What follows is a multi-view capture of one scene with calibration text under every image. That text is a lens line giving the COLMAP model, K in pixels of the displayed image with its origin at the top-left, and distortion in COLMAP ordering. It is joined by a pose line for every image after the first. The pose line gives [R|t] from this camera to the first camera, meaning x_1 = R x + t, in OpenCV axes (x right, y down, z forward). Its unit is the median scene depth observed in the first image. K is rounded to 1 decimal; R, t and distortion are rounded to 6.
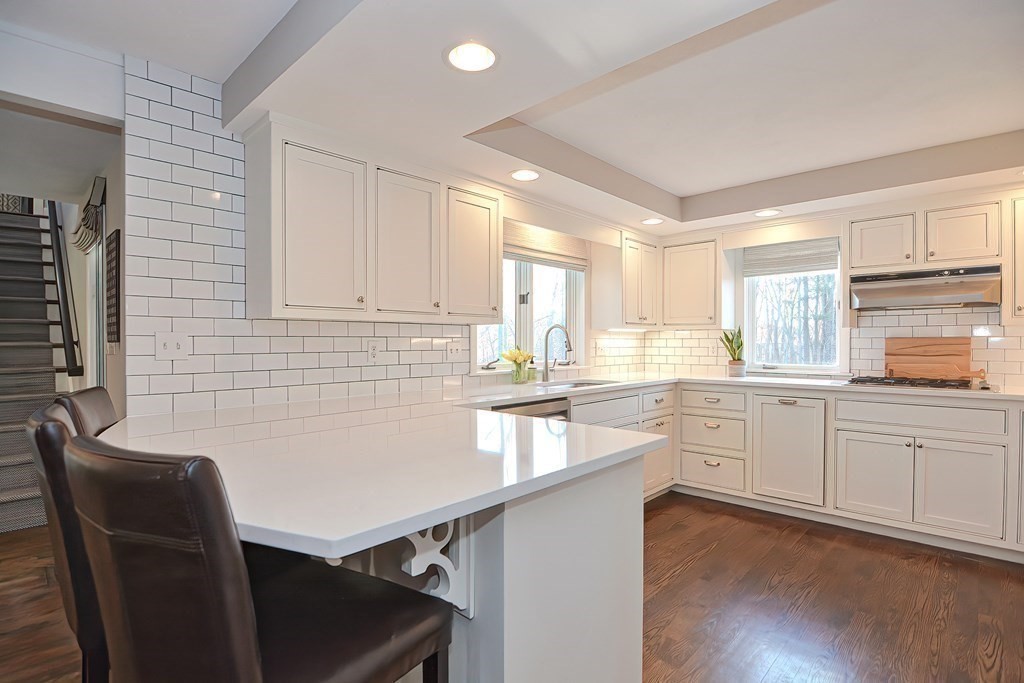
lens RADIAL K [[498.7, 0, 507.7], [0, 498.7, 341.9], [0, 0, 1]] dist [-0.022802, -0.001904]
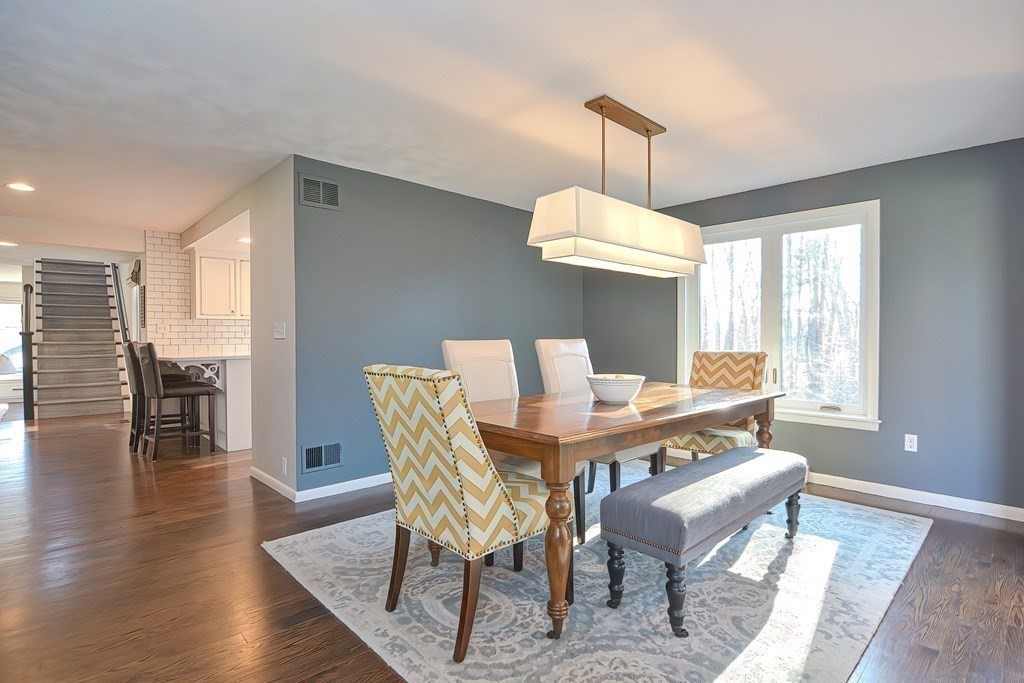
lens RADIAL K [[498.7, 0, 507.7], [0, 498.7, 341.9], [0, 0, 1]] dist [-0.022802, -0.001904]
pose [[0.998821, 0.003217, -0.048430, 0.738471], [-0.002610, 0.999917, 0.012602, 0.022486], [0.048467, -0.012460, 0.998747, -0.892956]]
